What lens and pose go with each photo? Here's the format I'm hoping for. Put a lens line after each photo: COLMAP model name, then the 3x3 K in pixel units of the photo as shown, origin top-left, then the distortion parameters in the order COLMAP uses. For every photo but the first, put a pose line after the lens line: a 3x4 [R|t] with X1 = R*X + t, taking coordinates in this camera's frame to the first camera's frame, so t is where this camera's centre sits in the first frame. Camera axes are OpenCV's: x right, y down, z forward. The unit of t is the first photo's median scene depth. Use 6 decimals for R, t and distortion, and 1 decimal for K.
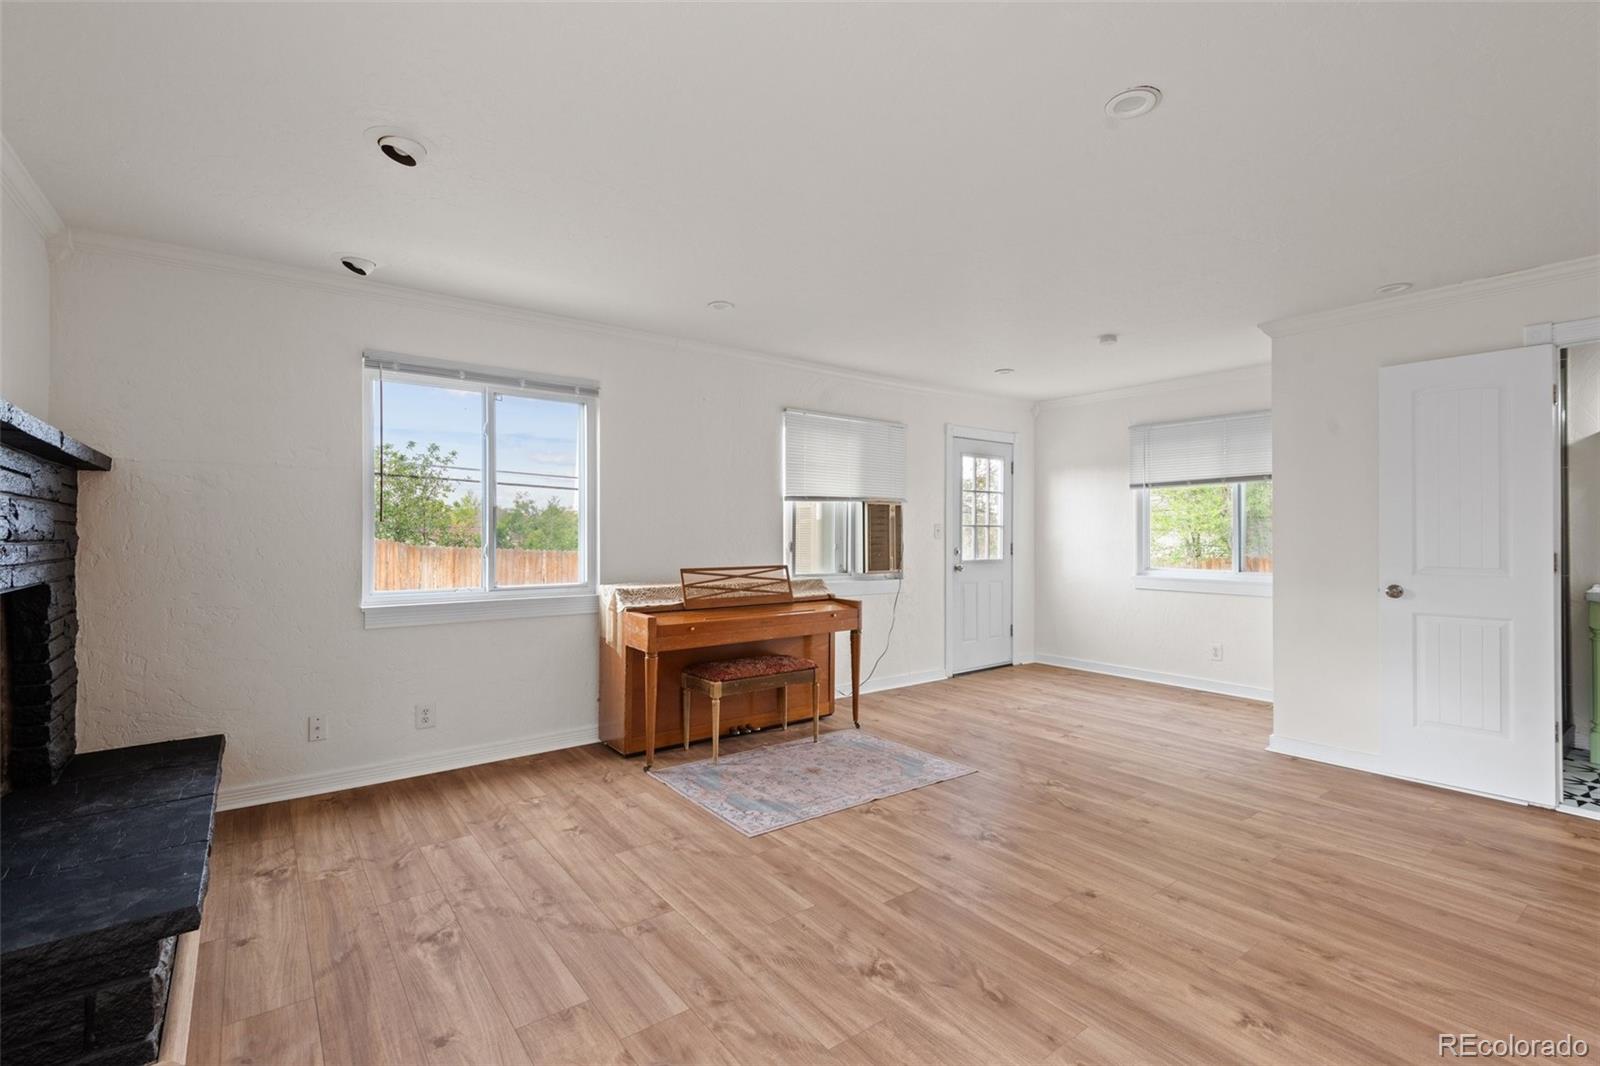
lens RADIAL K [[728.0, 0, 803.4], [0, 728.0, 534.7], [0, 0, 1]] dist [0.036839, -0.018142]
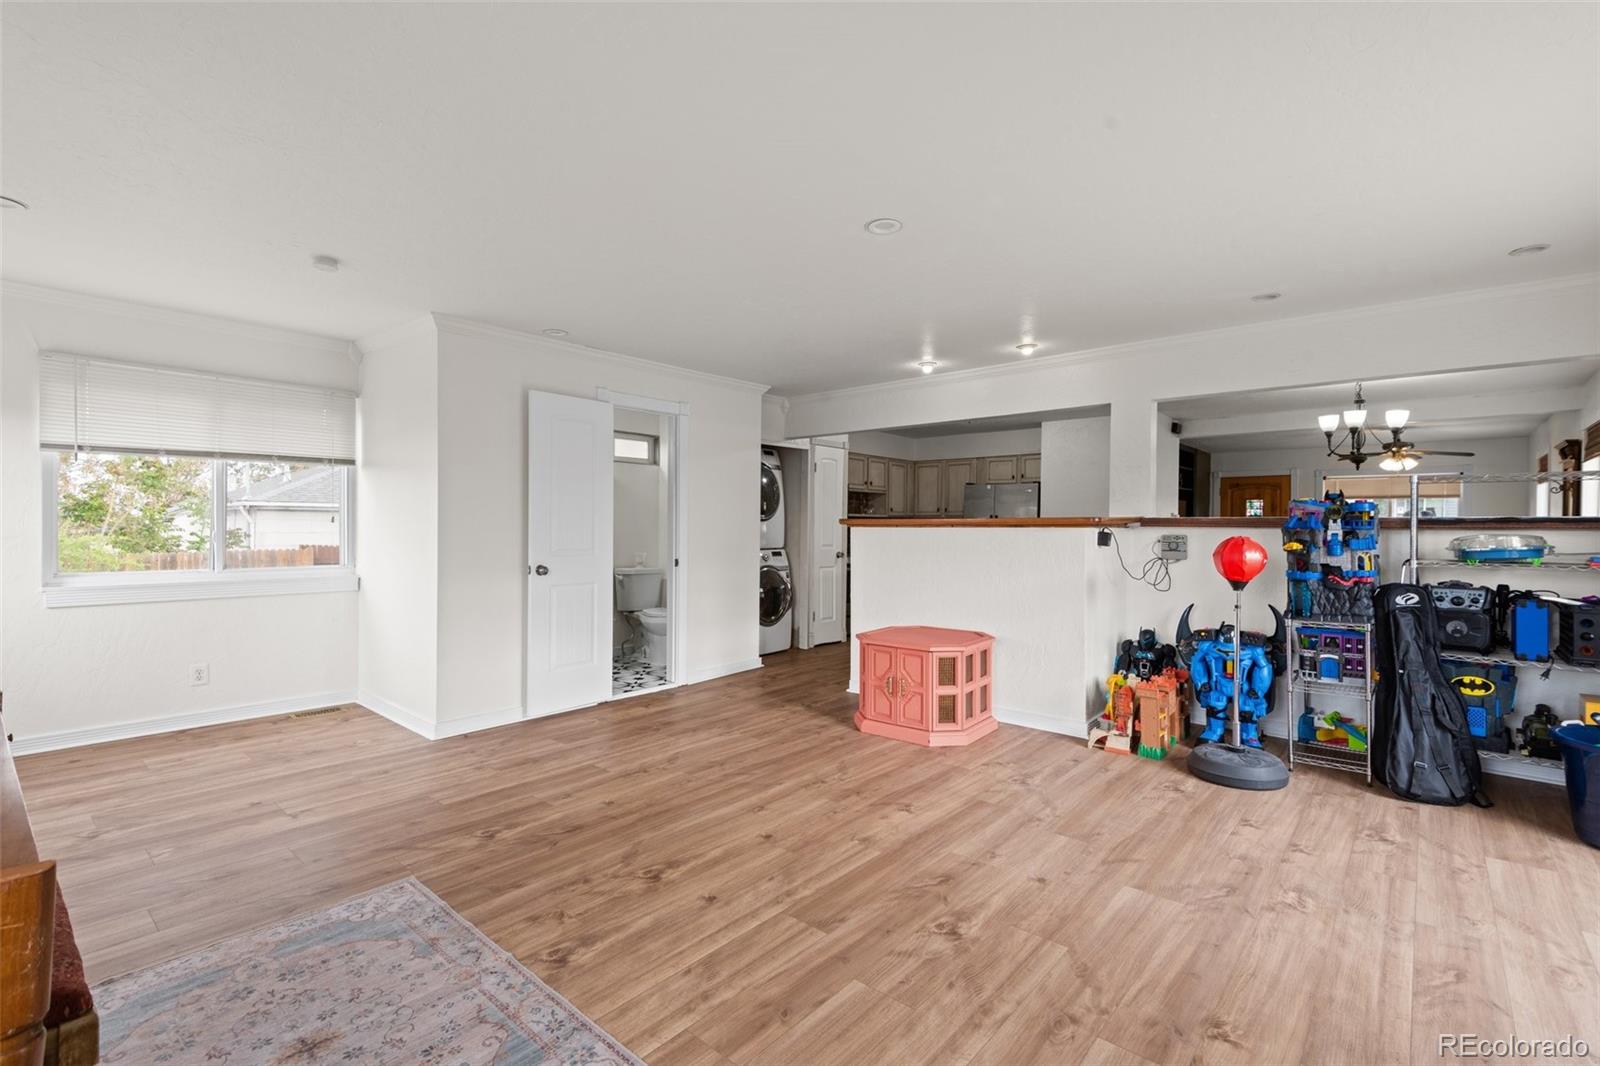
lens RADIAL K [[718.4, 0, 818.7], [0, 718.4, 527.5], [0, 0, 1]] dist [0.030444, -0.017280]
pose [[-0.221082, -0.004208, 0.975246, -0.544769], [-0.004141, 0.999986, 0.003376, -0.001746], [-0.975247, -0.003292, -0.221096, 0.870361]]
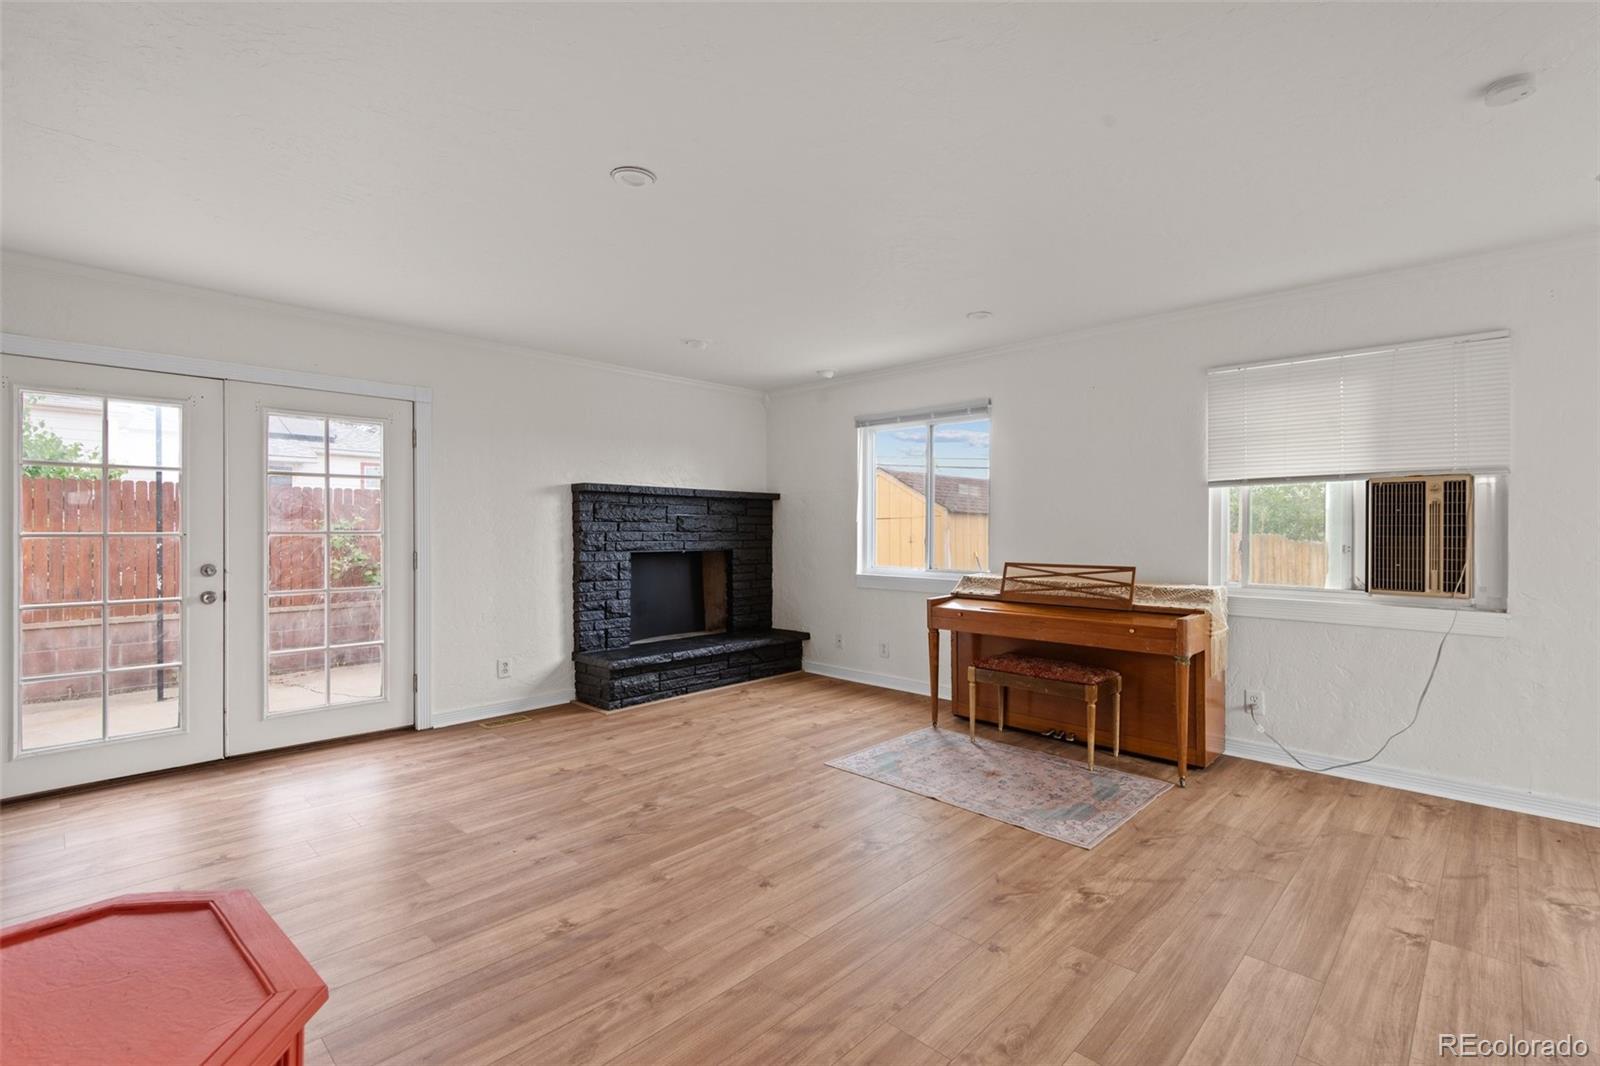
lens RADIAL K [[728.0, 0, 803.4], [0, 728.0, 534.7], [0, 0, 1]] dist [0.036839, -0.018142]
pose [[0.146107, 0.008138, -0.989235, 1.030982], [-0.004429, 0.999962, 0.007572, -0.000532], [0.989259, 0.003275, 0.146138, 0.669455]]
